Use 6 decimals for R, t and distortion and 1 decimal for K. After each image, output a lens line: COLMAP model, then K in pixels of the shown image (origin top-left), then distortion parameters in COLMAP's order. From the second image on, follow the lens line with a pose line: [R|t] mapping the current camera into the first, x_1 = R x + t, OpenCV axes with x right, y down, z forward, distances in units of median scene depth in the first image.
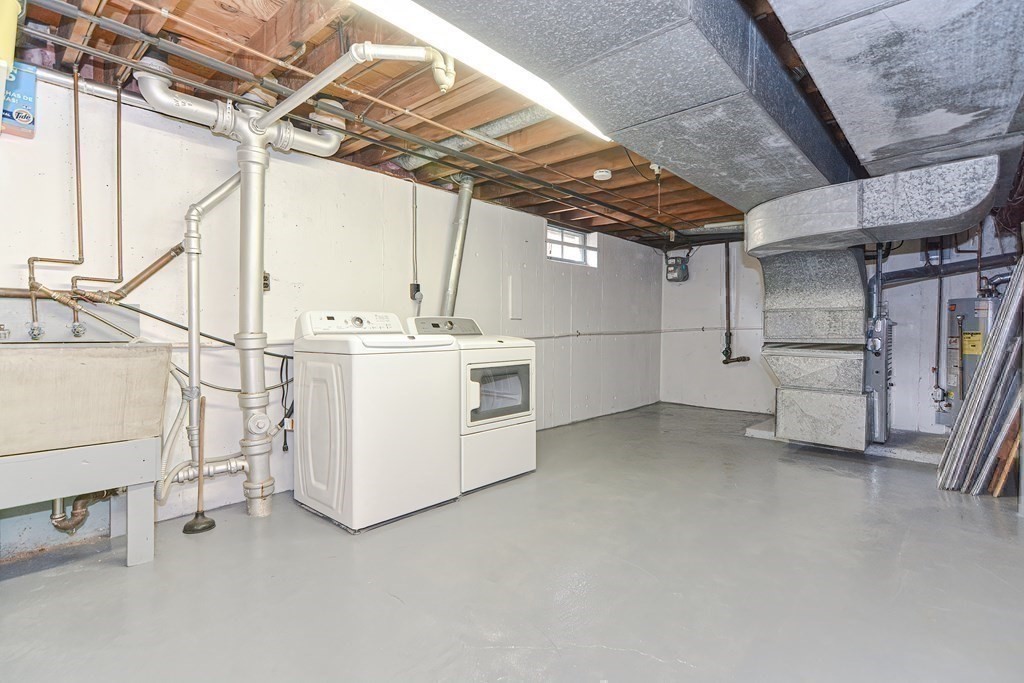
lens RADIAL K [[490.6, 0, 512.0], [0, 490.6, 341.5], [0, 0, 1]] dist [0.024990, -0.014094]
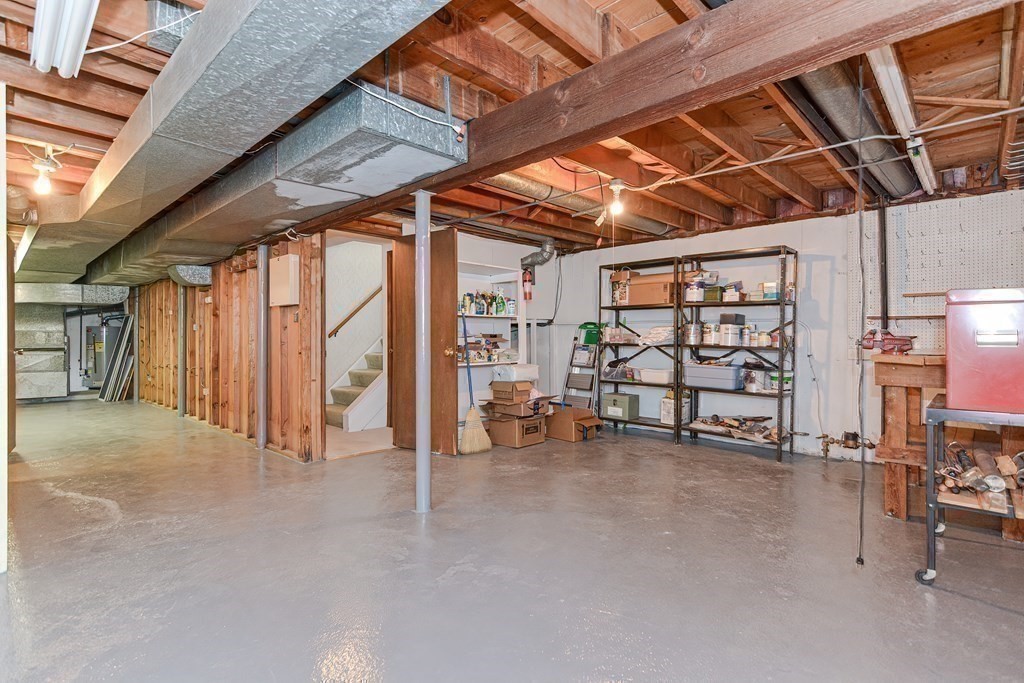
lens RADIAL K [[490.6, 0, 512.0], [0, 490.6, 341.5], [0, 0, 1]] dist [0.024990, -0.014094]
pose [[0.010241, -0.003666, 0.999941, -1.275556], [0.012327, 0.999918, 0.003539, -0.005437], [-0.999872, 0.012290, 0.010285, -0.867398]]
